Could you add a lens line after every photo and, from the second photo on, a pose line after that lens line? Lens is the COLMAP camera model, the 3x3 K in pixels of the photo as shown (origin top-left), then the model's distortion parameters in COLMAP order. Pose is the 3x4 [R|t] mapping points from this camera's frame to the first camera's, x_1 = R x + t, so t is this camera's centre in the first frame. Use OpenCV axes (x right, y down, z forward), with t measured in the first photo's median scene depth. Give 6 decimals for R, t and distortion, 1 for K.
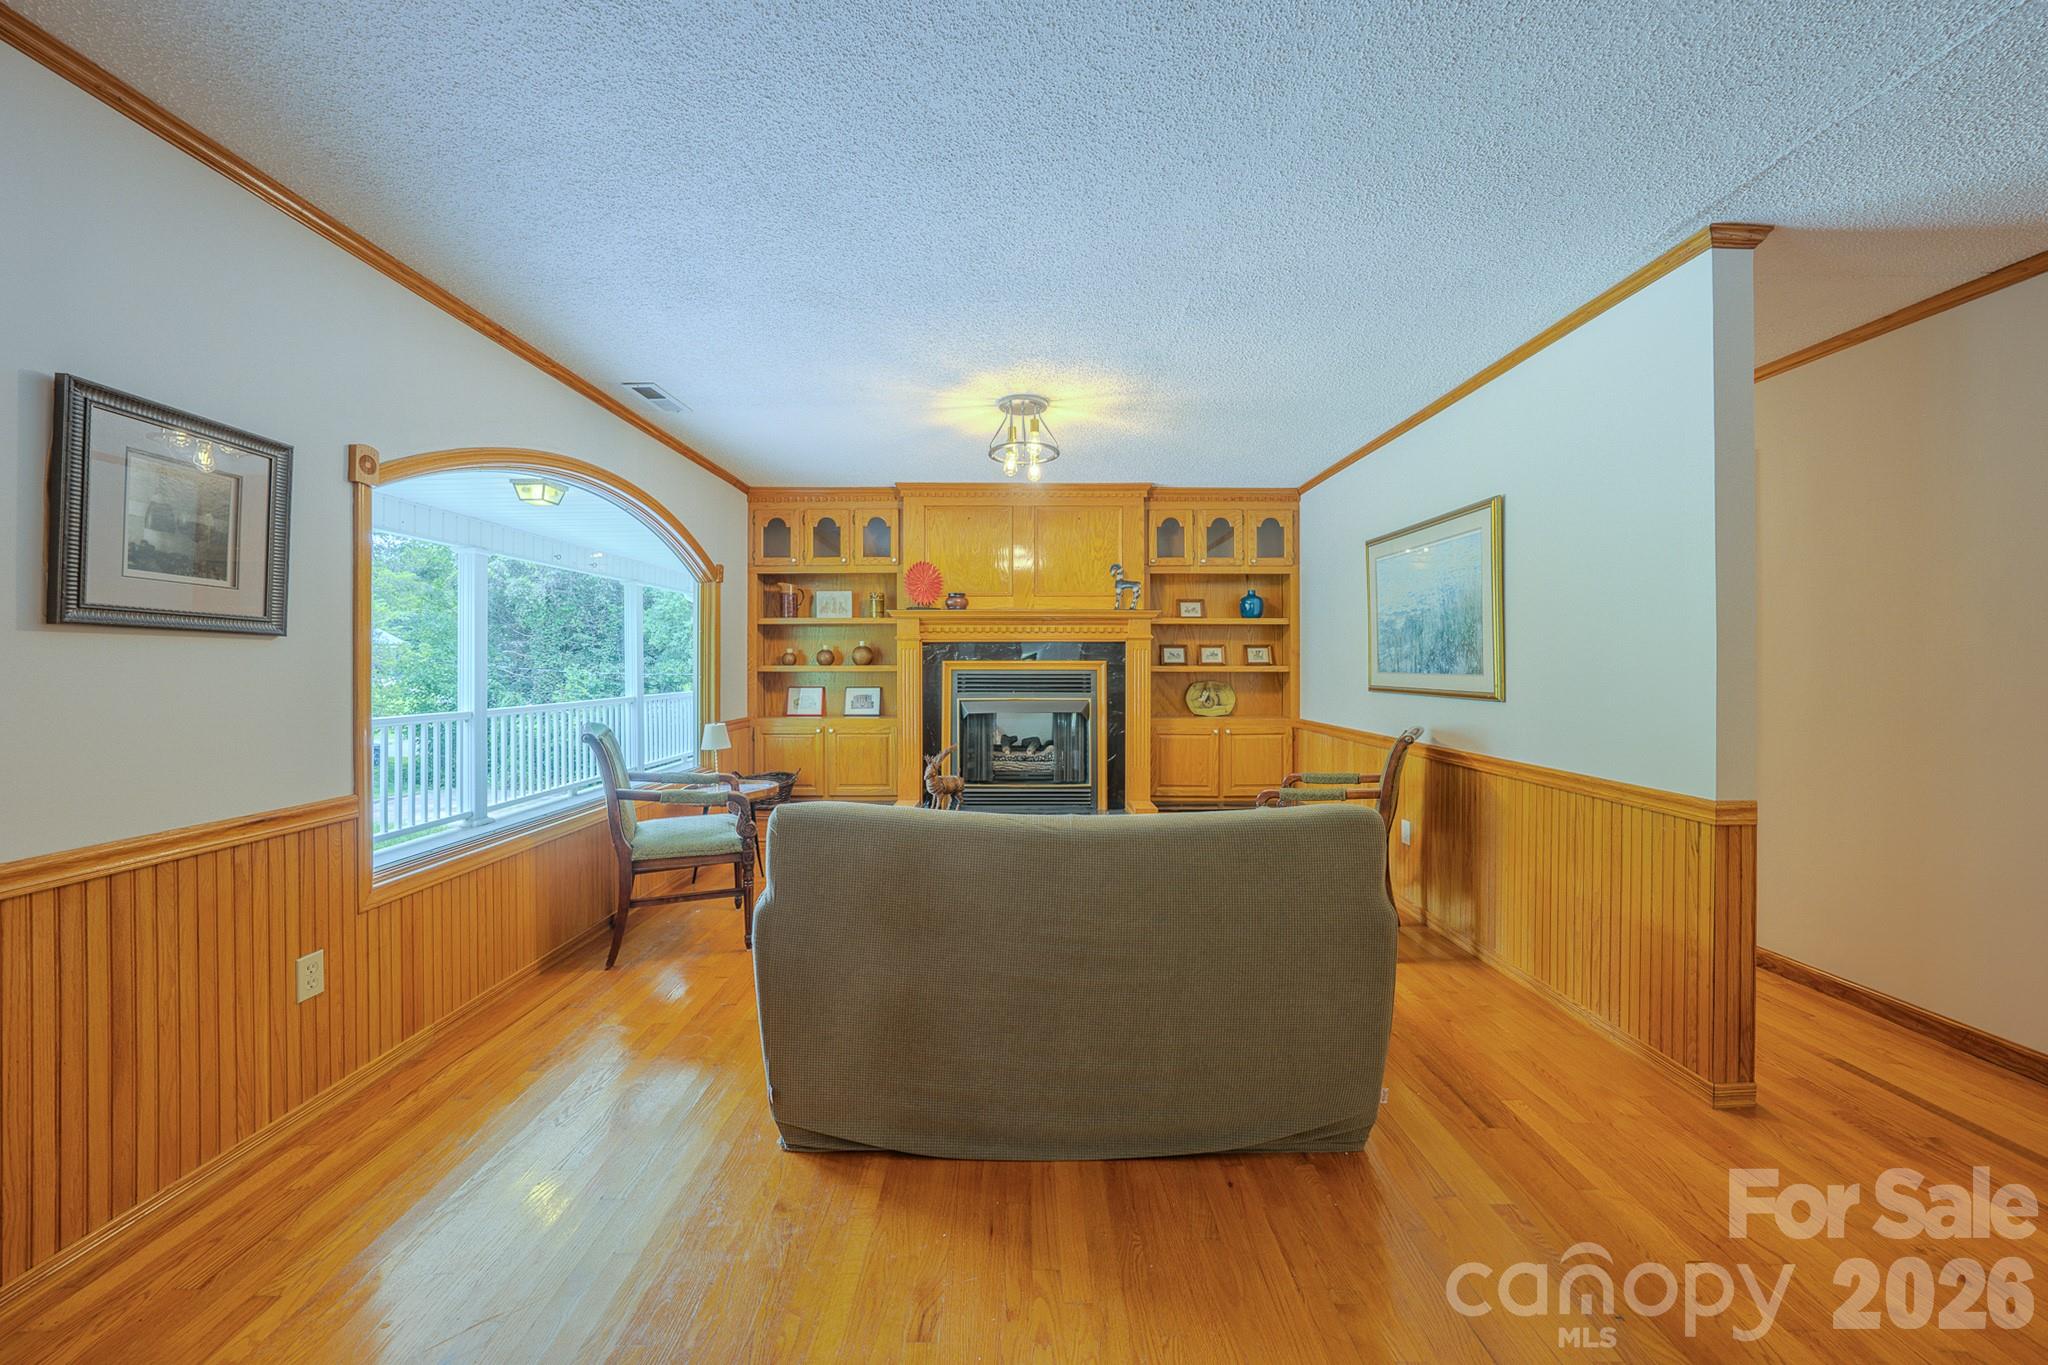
lens RADIAL K [[724.9, 0, 1009.3], [0, 724.9, 670.1], [0, 0, 1]] dist [-0.020225, 0.000212]
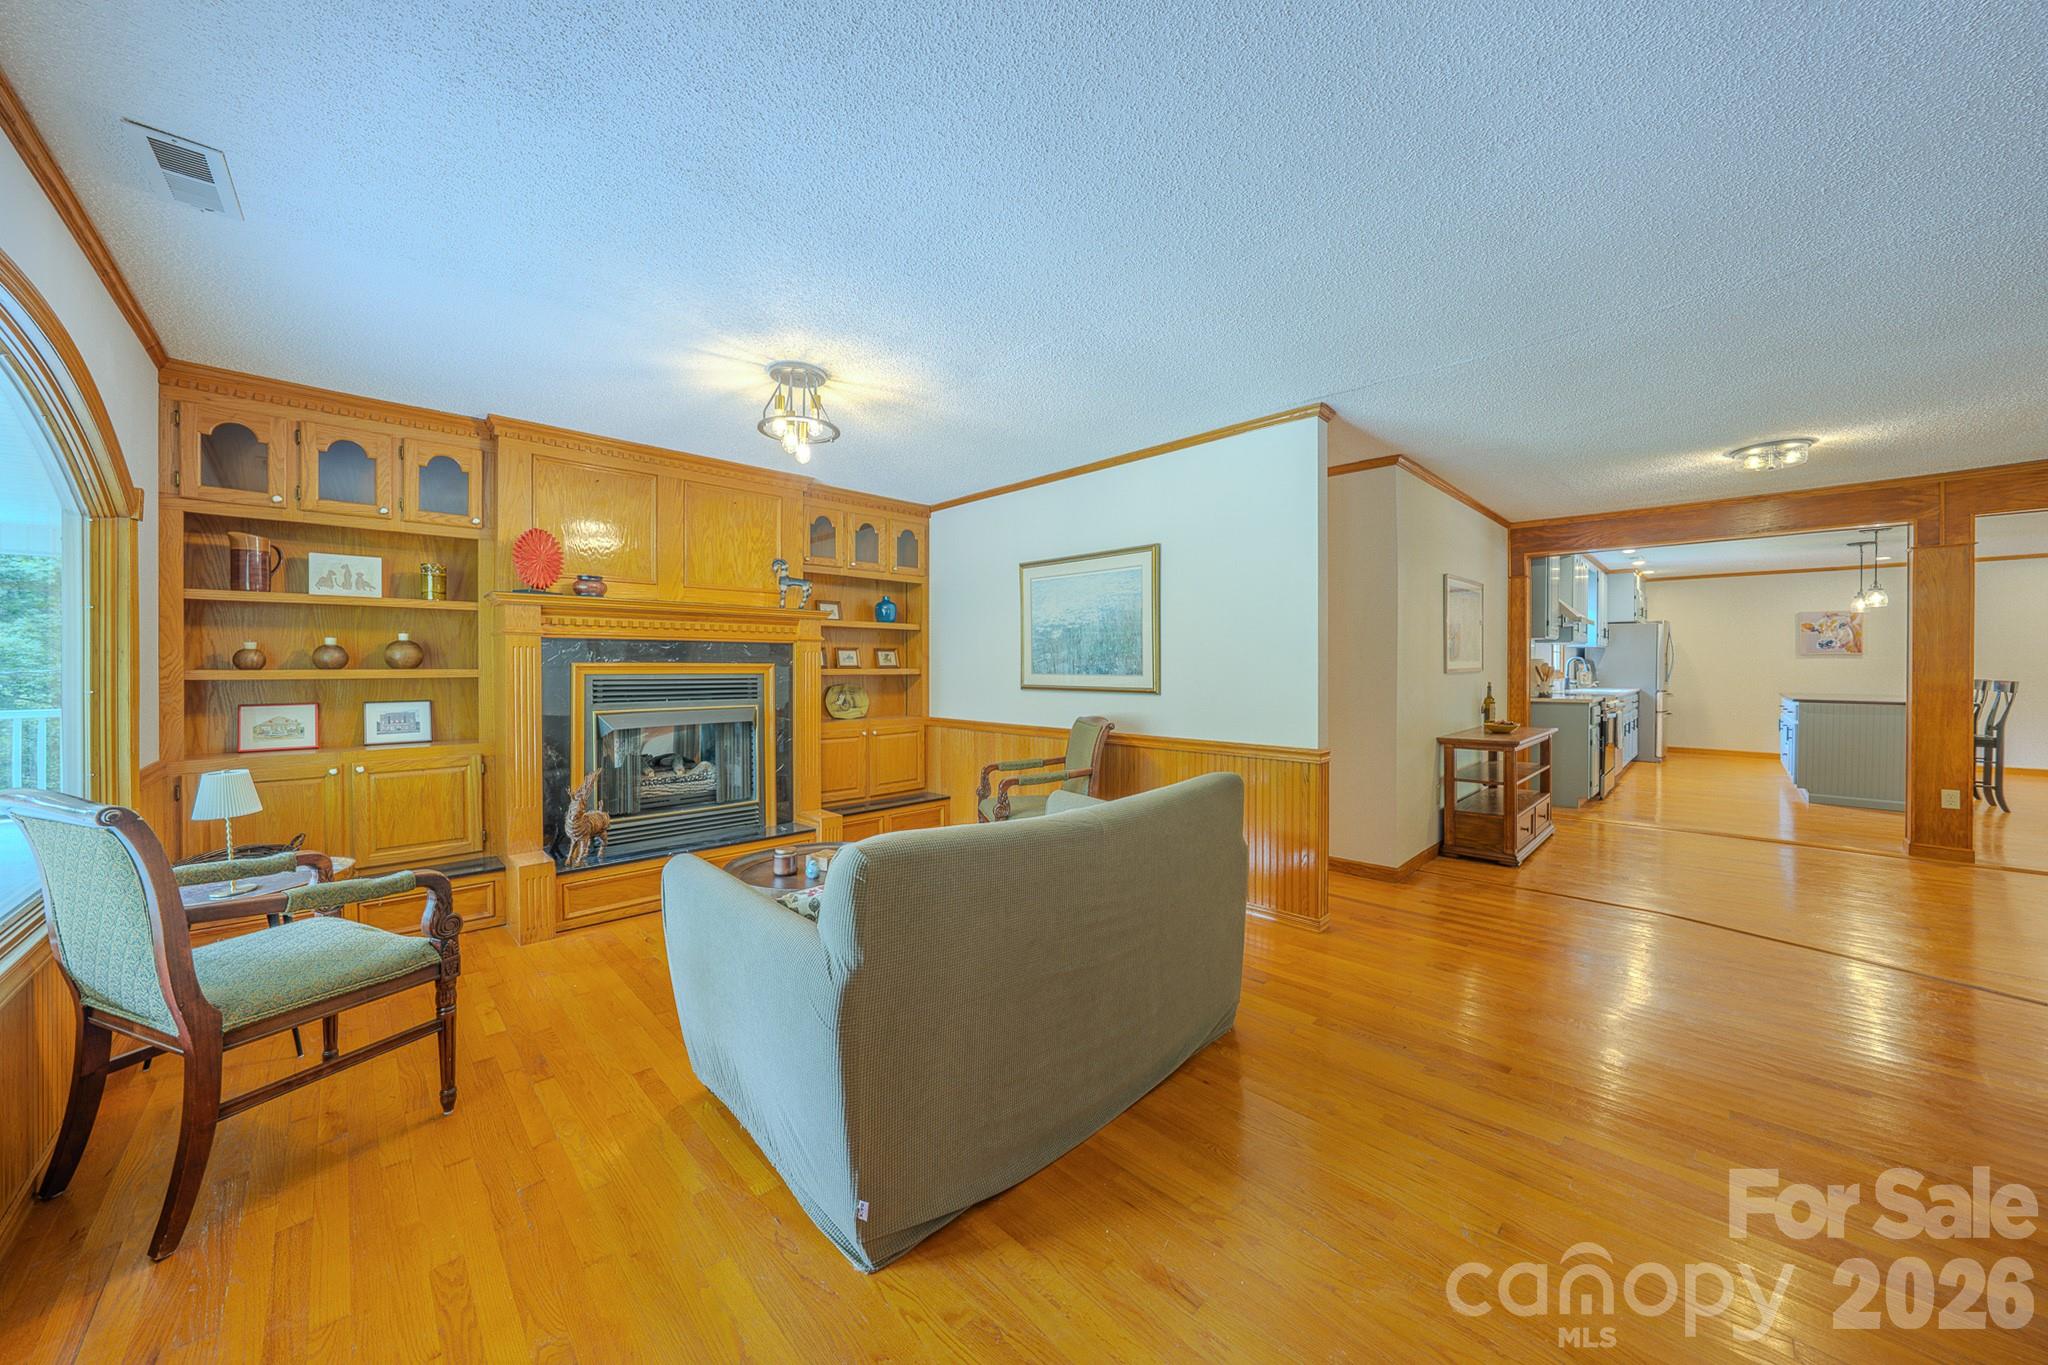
lens RADIAL K [[728.8, 0, 1038.9], [0, 728.8, 675.9], [0, 0, 1]] dist [-0.022267, 0.000264]
pose [[0.698910, -0.008946, 0.715154, -0.285750], [0.005856, 0.999960, 0.006786, -0.001414], [-0.715186, -0.000555, 0.698934, 0.116352]]
